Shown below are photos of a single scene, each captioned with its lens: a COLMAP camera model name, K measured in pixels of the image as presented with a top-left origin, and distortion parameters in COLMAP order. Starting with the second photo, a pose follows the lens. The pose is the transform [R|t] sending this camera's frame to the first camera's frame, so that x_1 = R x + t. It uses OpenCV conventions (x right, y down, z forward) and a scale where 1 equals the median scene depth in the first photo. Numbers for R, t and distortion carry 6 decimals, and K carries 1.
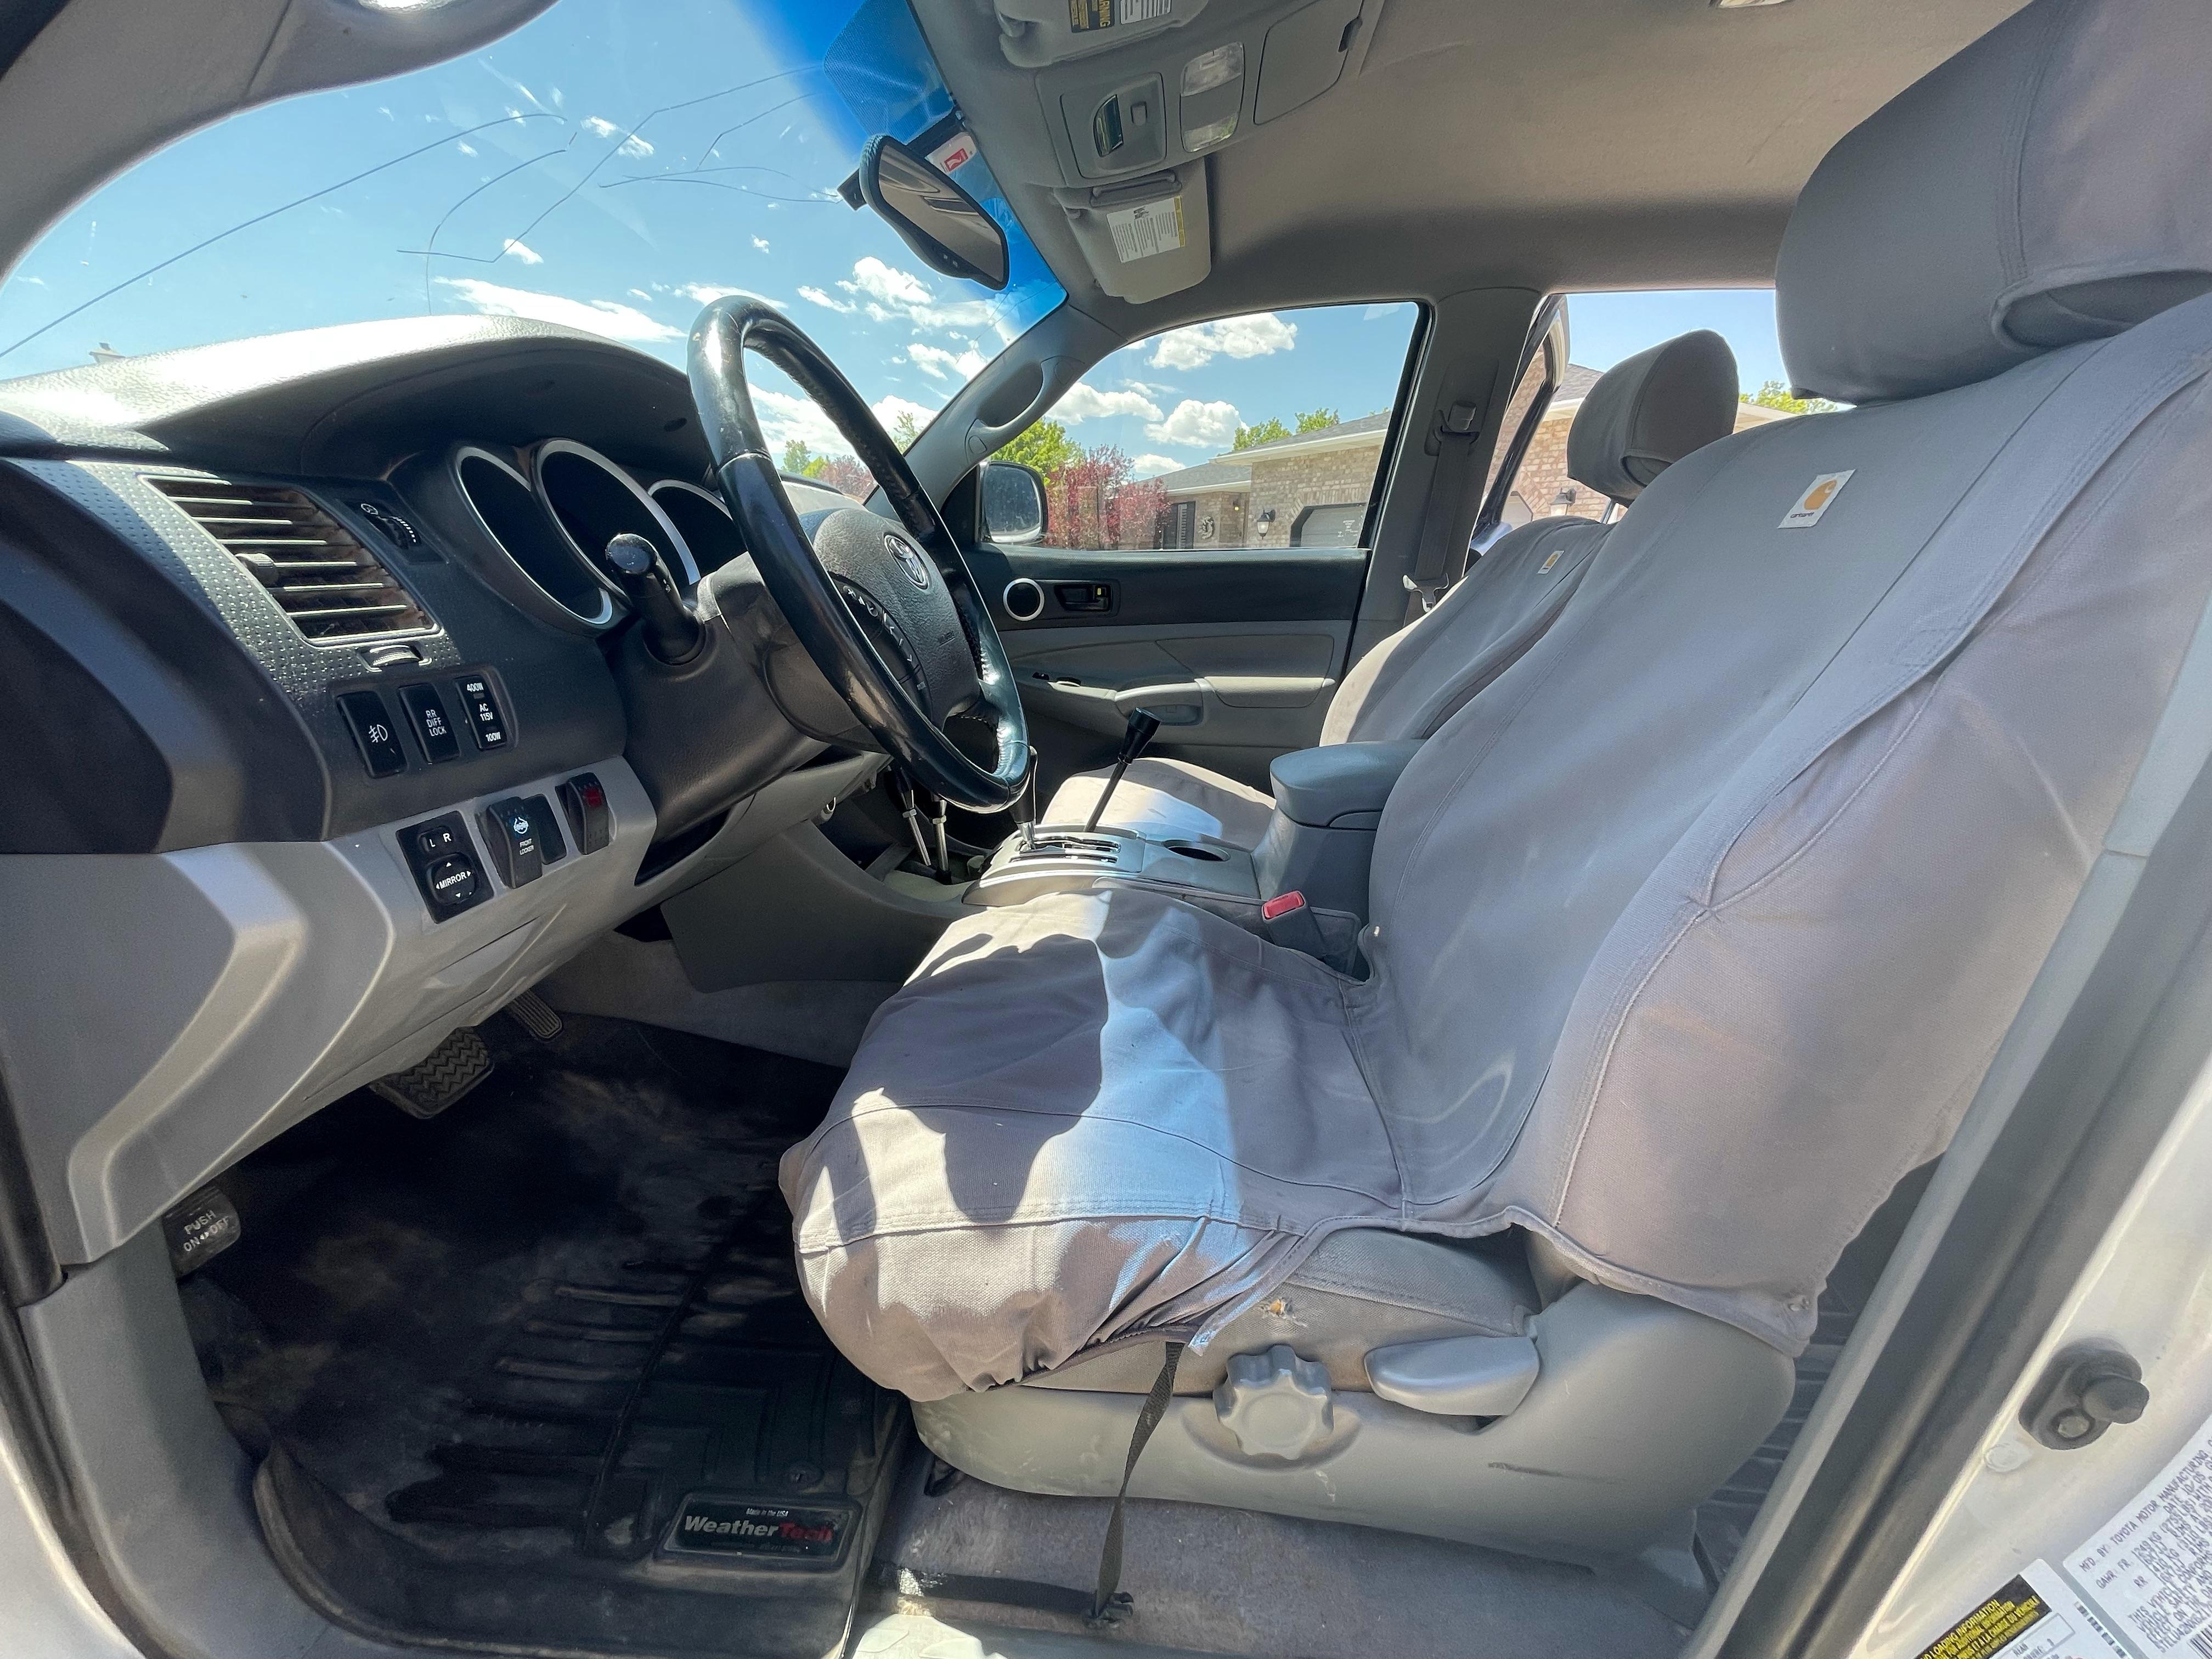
lens RADIAL K [[890.0, 0, 1100.5], [0, 890.0, 846.3], [0, 0, 1]] dist [-0.002798, 0.000600]
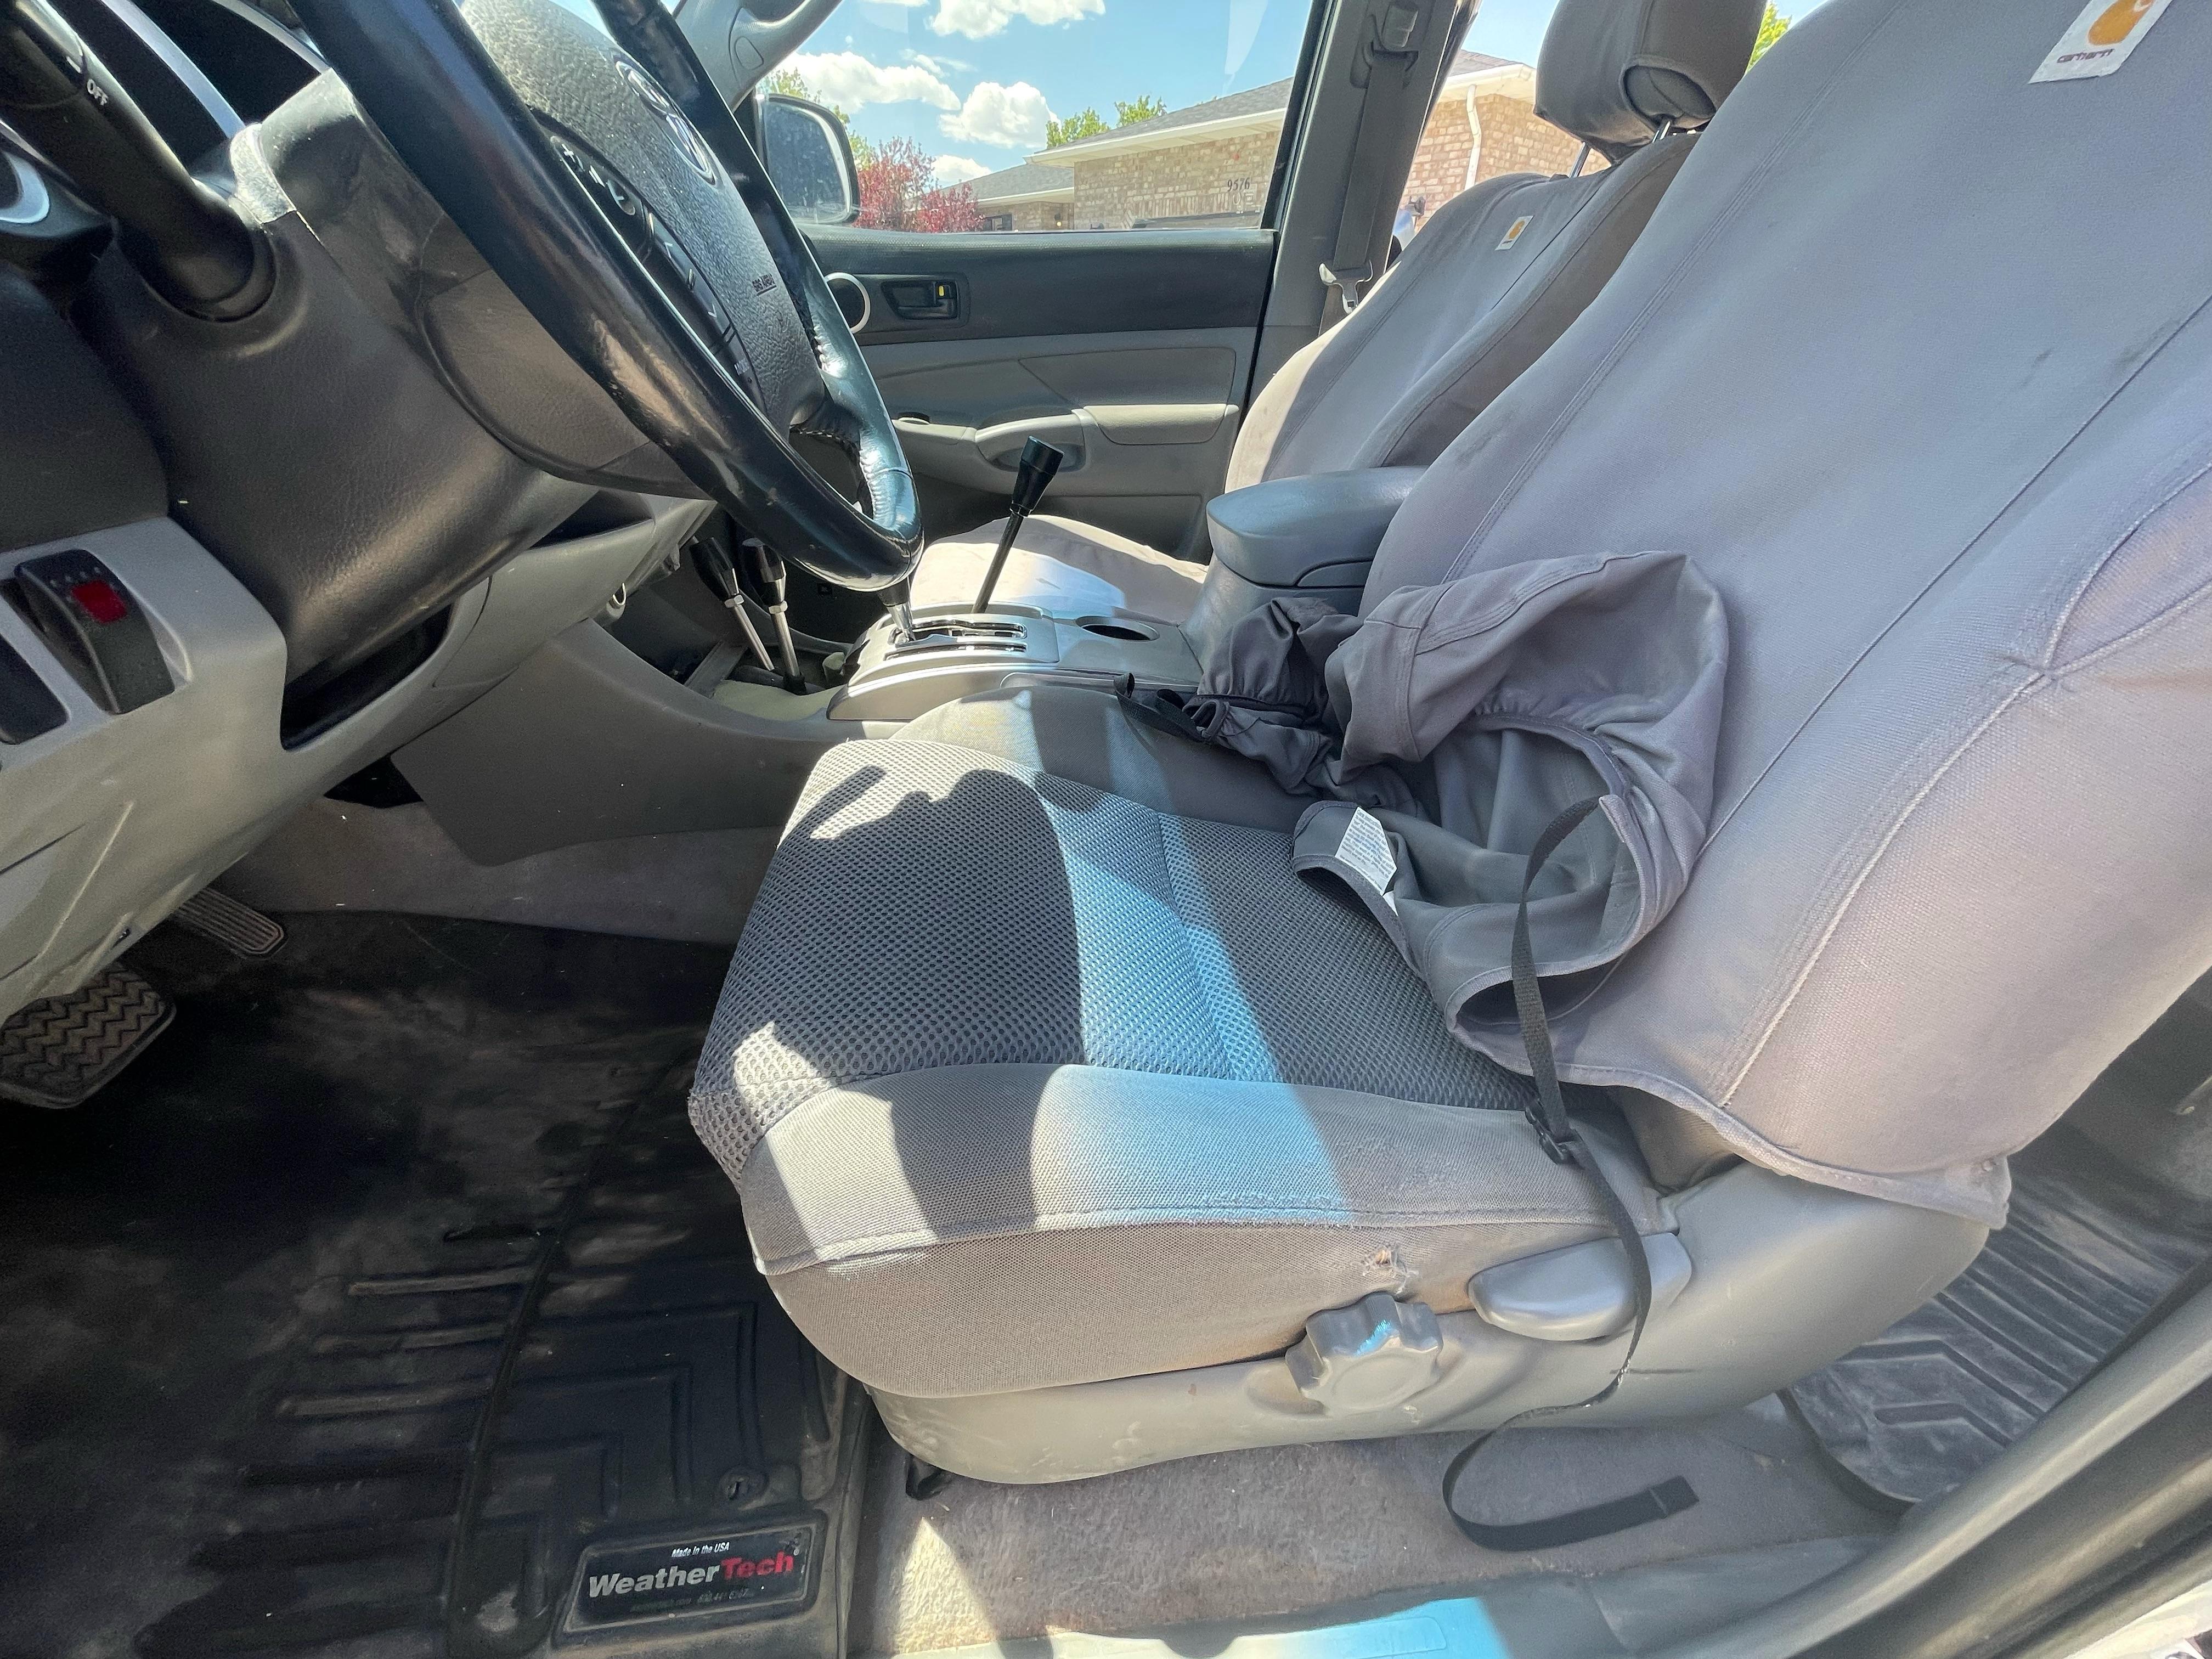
lens RADIAL K [[890.0, 0, 1100.5], [0, 890.0, 846.3], [0, 0, 1]] dist [-0.002798, 0.000600]
pose [[0.983045, -0.101434, 0.152751, -0.090463], [0.061309, 0.966937, 0.247537, -0.008373], [-0.172809, -0.233975, 0.956761, 0.346397]]
